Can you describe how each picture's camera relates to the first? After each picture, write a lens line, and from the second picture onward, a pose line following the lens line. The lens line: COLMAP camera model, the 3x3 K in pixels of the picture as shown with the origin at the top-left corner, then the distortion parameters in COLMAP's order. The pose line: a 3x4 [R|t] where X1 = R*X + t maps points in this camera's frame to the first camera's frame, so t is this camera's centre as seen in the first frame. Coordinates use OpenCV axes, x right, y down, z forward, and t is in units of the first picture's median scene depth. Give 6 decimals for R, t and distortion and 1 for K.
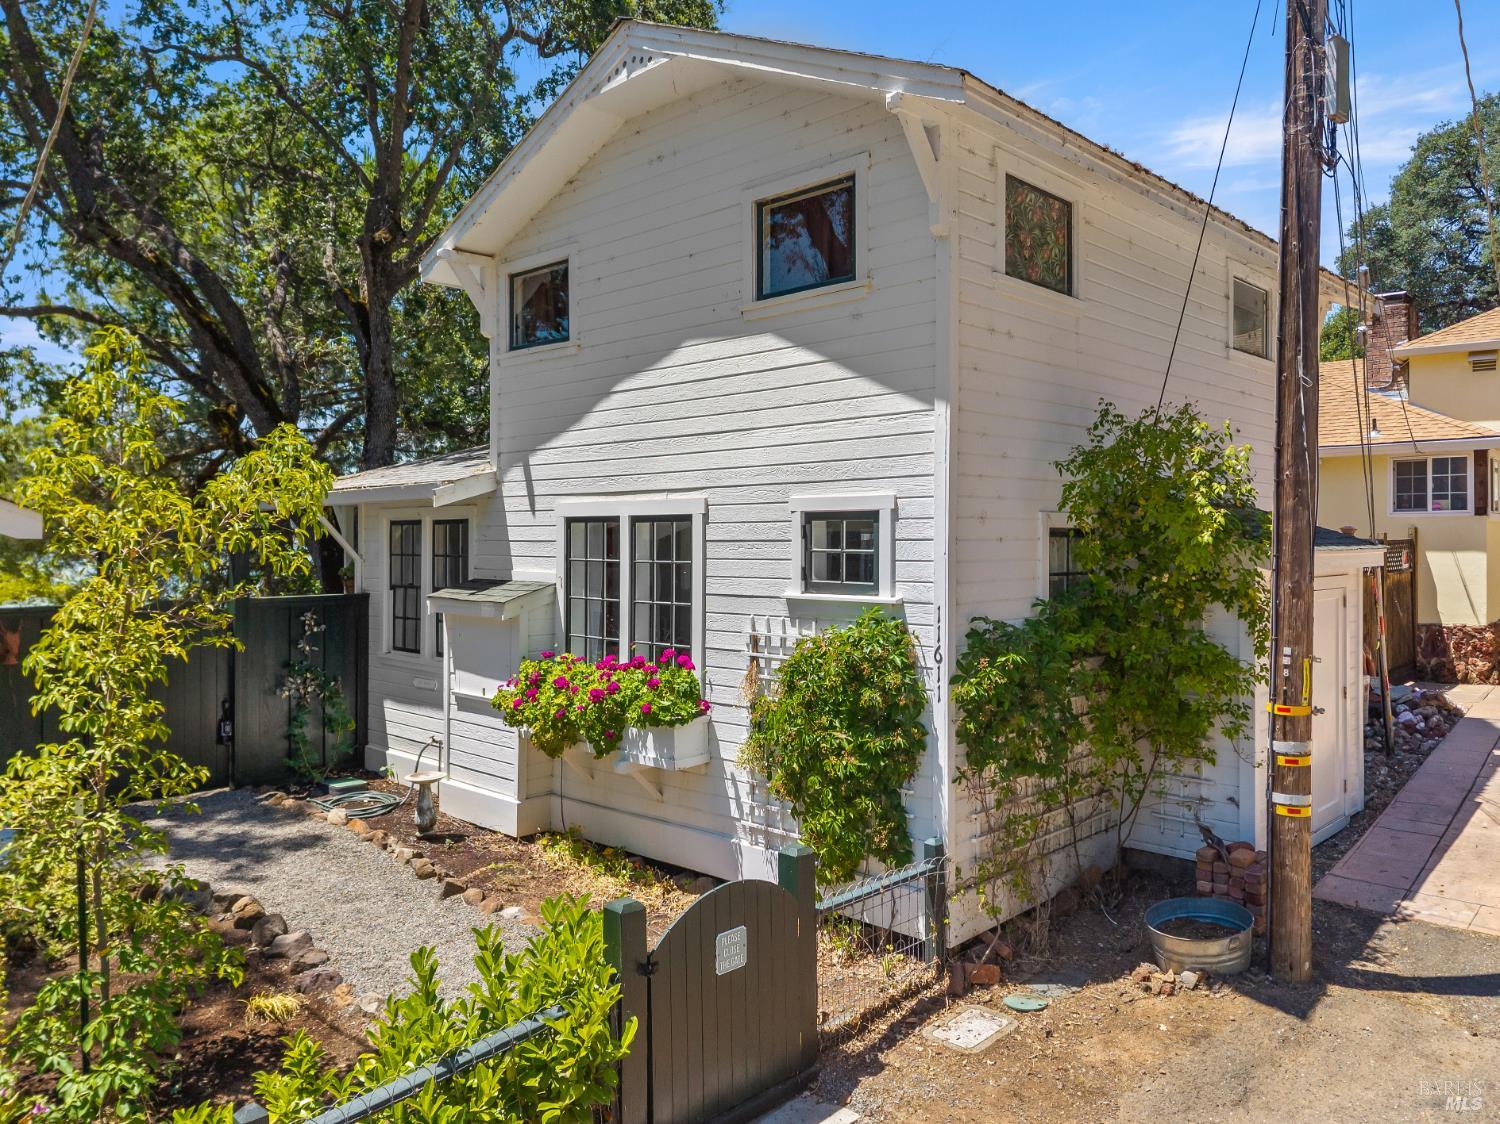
lens RADIAL K [[1125.7, 0, 816.9], [0, 1125.7, 536.8], [0, 0, 1]] dist [0.028535, -0.006394]
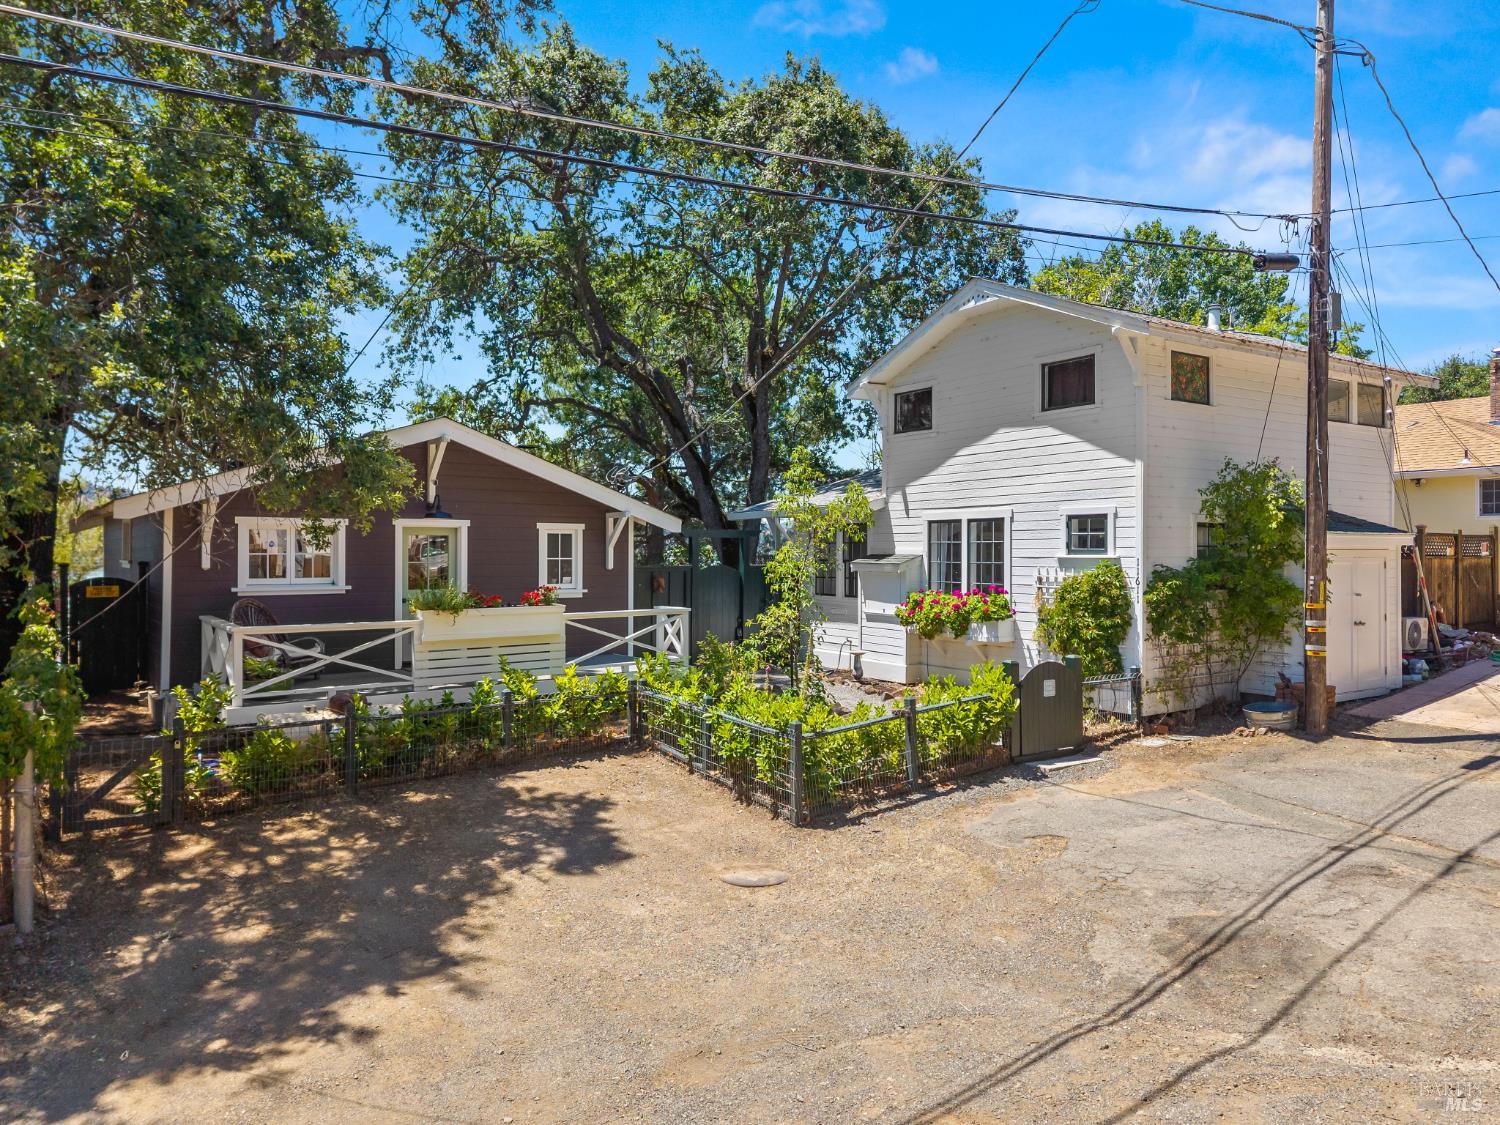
lens RADIAL K [[1038.4, 0, 724.0], [0, 1038.4, 547.1], [0, 0, 1]] dist [0.044854, -0.096655]
pose [[0.964868, -0.000262, -0.262736, -0.105734], [-0.000254, 0.999998, -0.001930, 0.036273], [0.262736, 0.001929, 0.964866, -0.913085]]
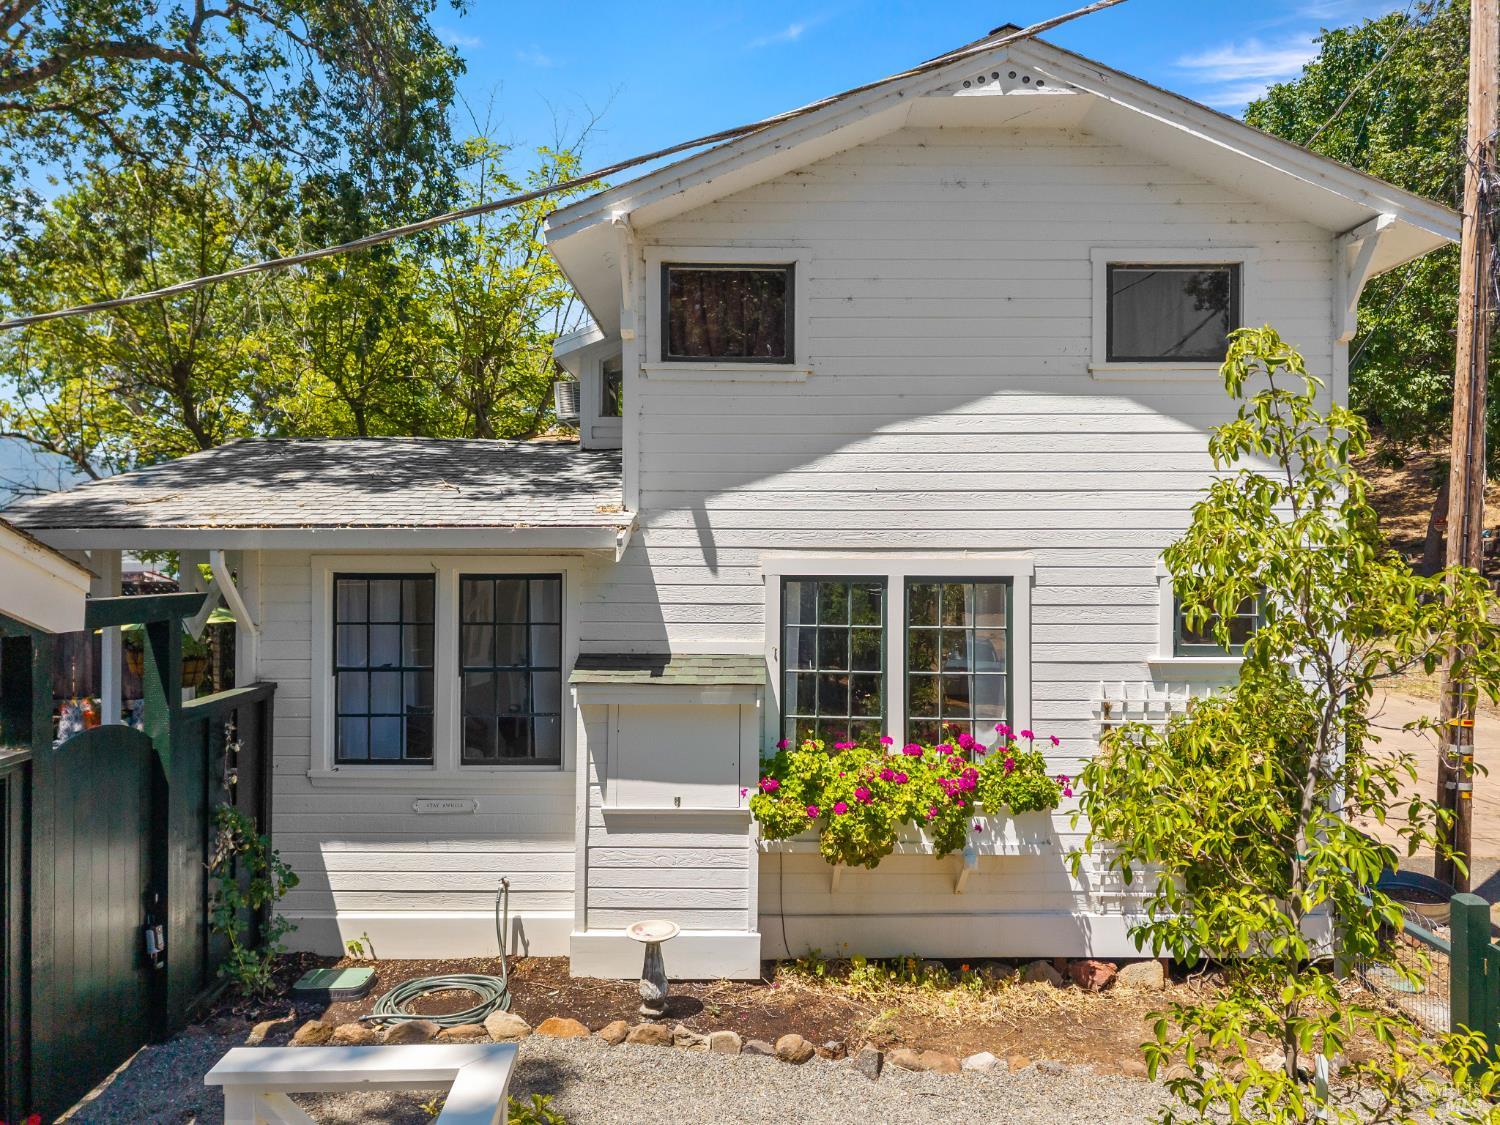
lens RADIAL K [[1038.4, 0, 724.0], [0, 1038.4, 547.1], [0, 0, 1]] dist [0.044854, -0.096655]
pose [[0.729823, 0.004900, 0.683619, -0.878448], [-0.006815, 0.999977, 0.000108, -0.043066], [-0.683602, -0.004737, 0.729839, 0.536869]]
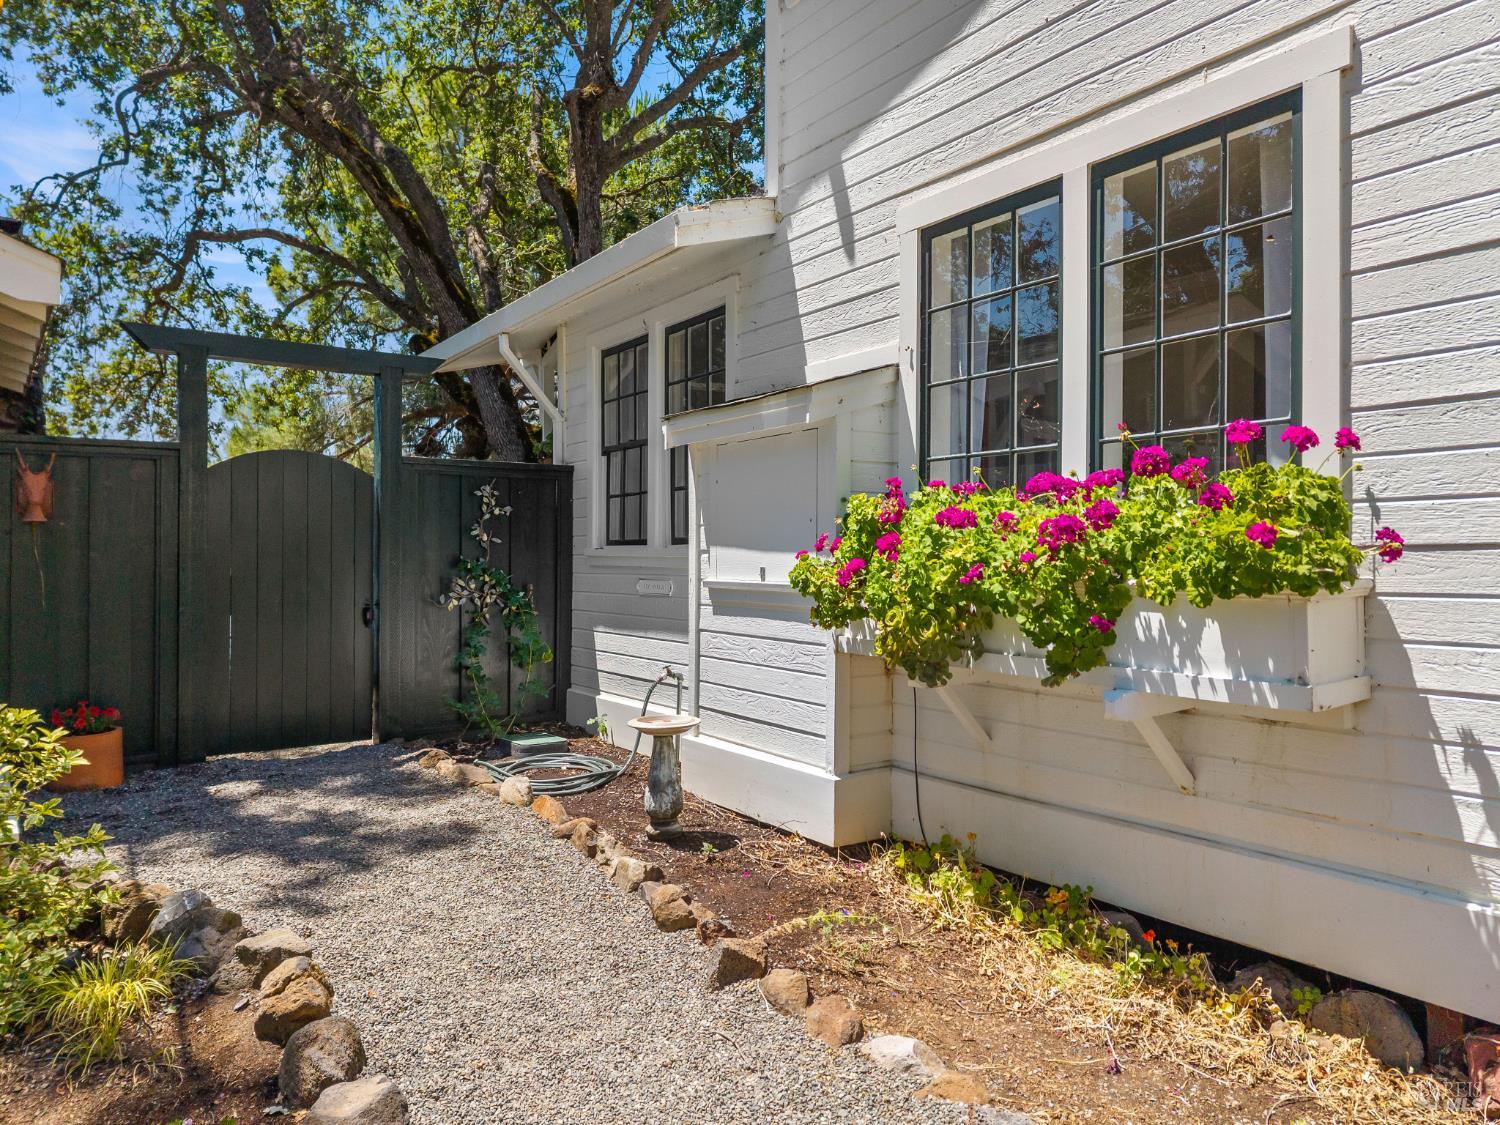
lens RADIAL K [[1030.3, 0, 750.0], [0, 1030.3, 562.5], [0, 0, 1]] dist [0.049462, -0.033964]
pose [[0.976163, -0.000737, -0.217036, -0.223110], [0.001495, 0.999993, 0.003327, 0.149891], [0.217032, -0.003572, 0.976158, 0.593284]]
